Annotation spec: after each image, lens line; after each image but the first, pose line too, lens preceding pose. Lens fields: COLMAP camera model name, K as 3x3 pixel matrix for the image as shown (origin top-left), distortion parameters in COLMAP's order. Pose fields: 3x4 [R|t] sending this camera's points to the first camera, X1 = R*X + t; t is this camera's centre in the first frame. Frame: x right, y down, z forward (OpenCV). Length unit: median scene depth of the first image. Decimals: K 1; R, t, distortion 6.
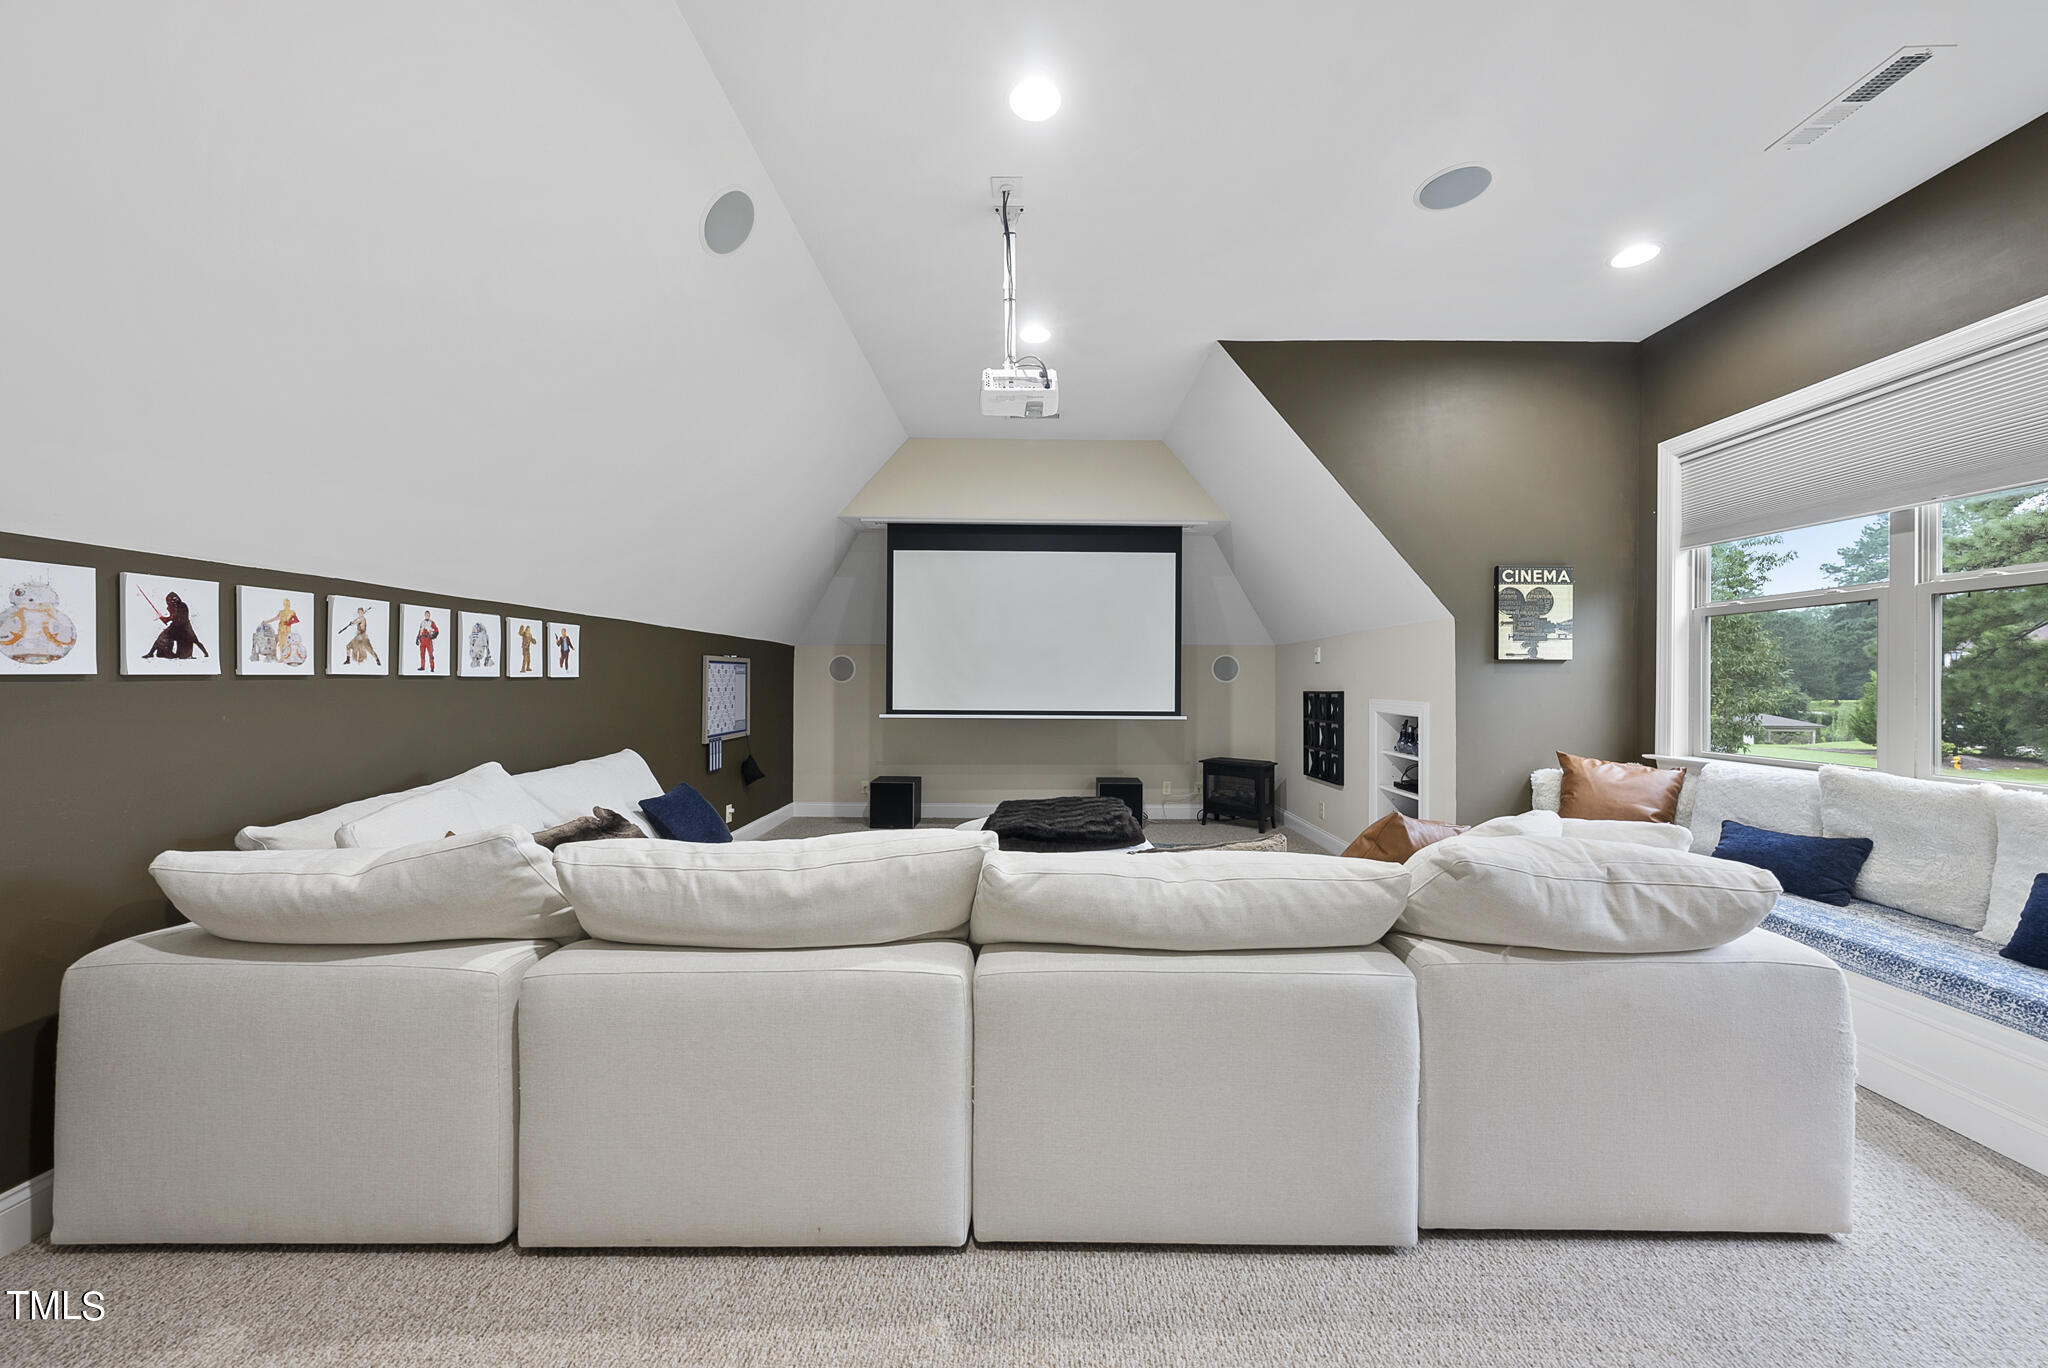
lens RADIAL K [[709.7, 0, 1025.3], [0, 709.7, 682.2], [0, 0, 1]] dist [0.000001, -0.000122]
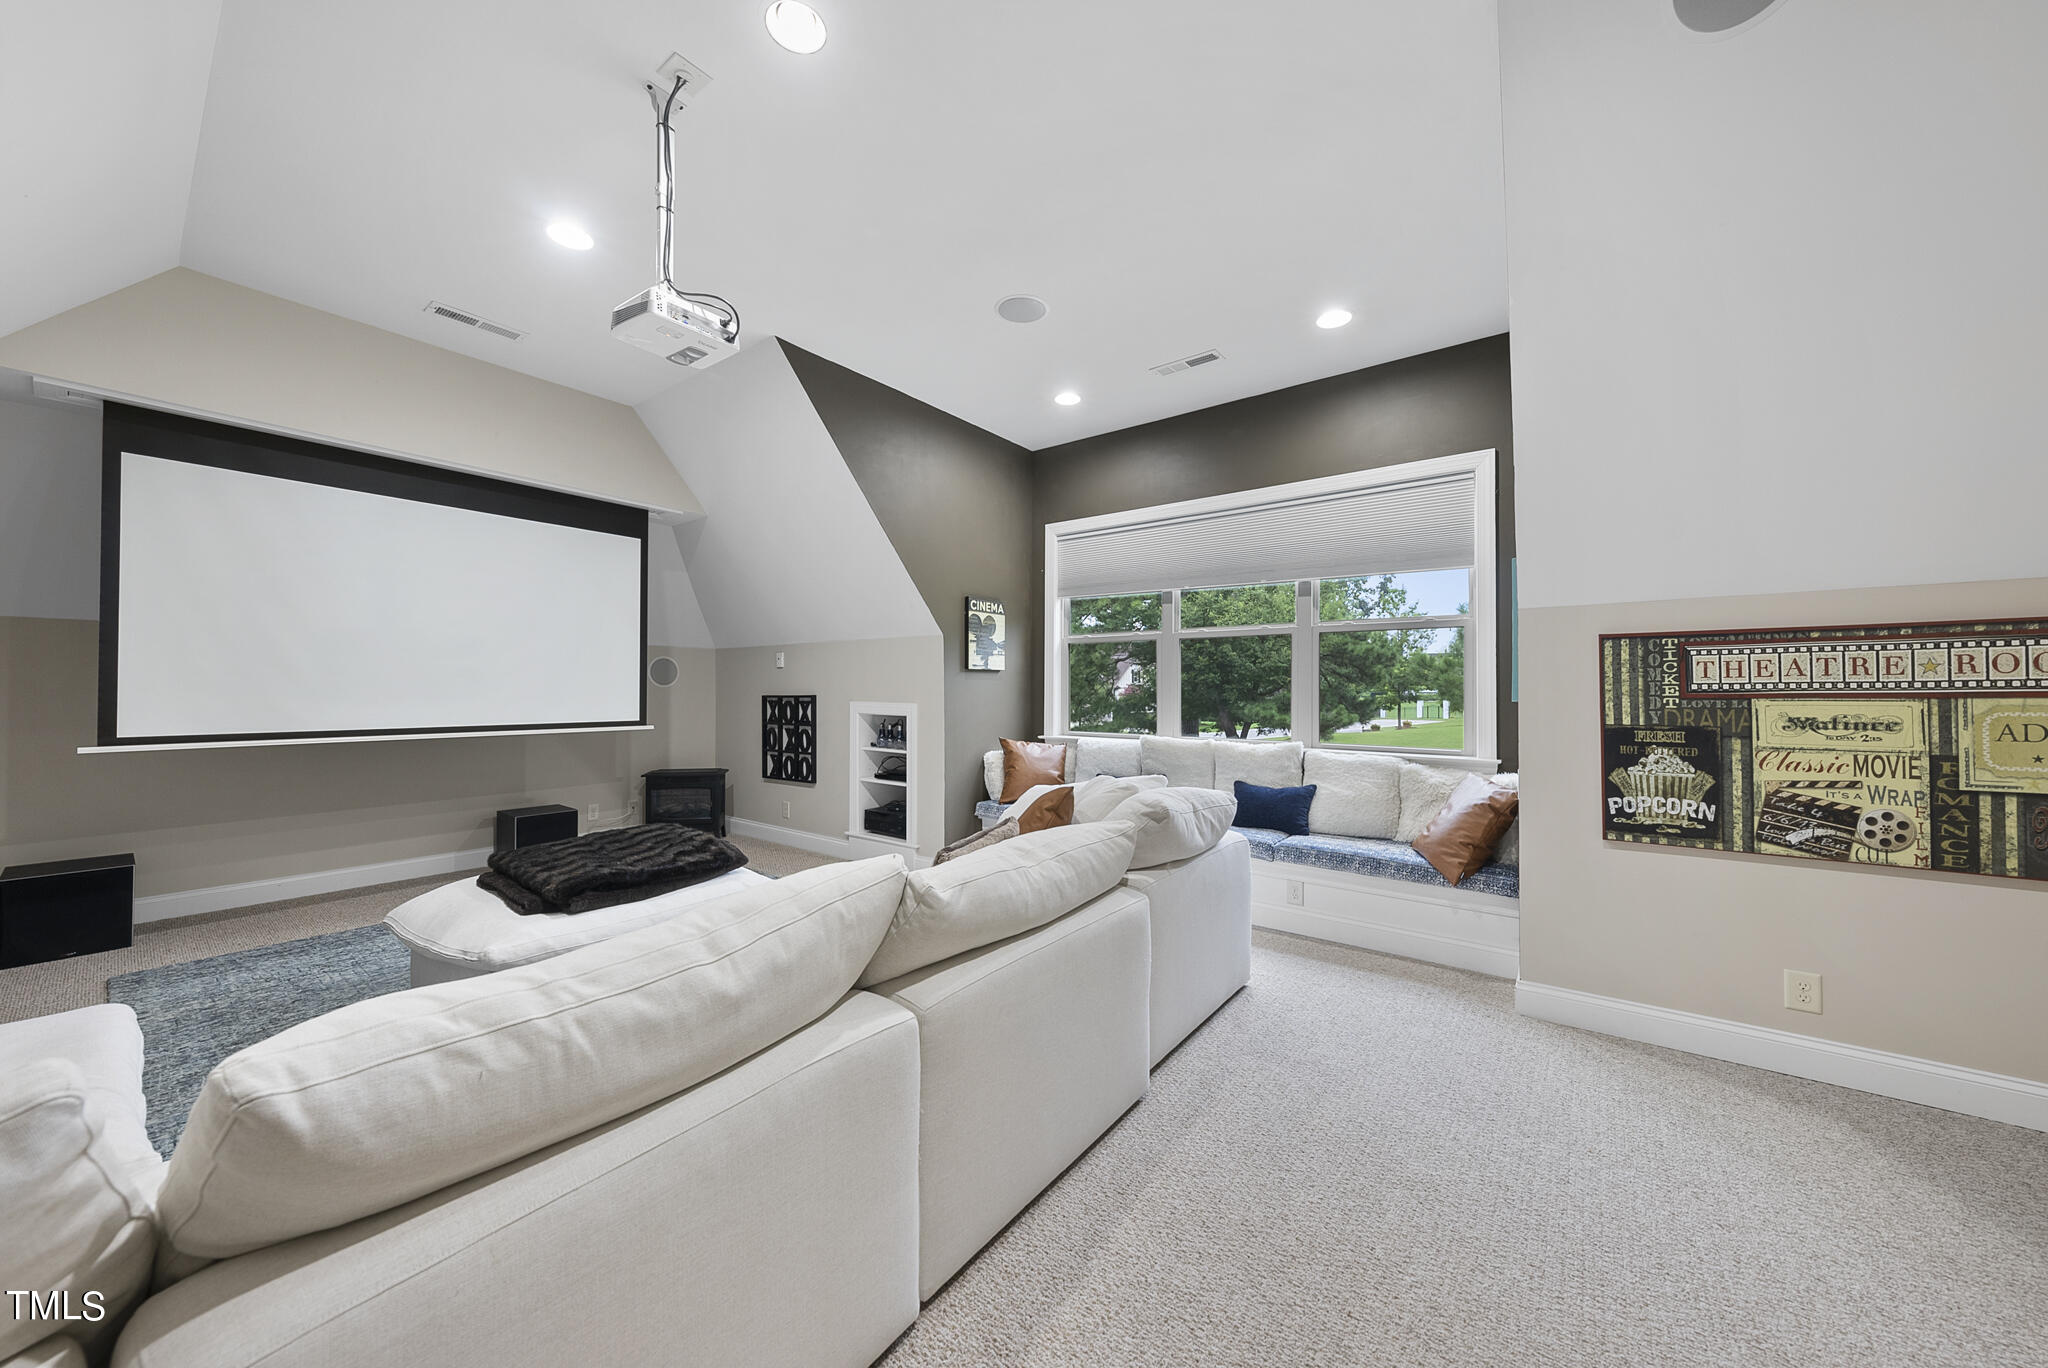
lens RADIAL K [[709.7, 0, 1022.9], [0, 709.7, 682.8], [0, 0, 1]] dist [0.000001, -0.000122]
pose [[0.602683, 0.001853, 0.797979, -0.316406], [0.001459, 0.999993, -0.003423, -0.002494], [-0.797979, 0.003227, 0.602676, 0.151947]]
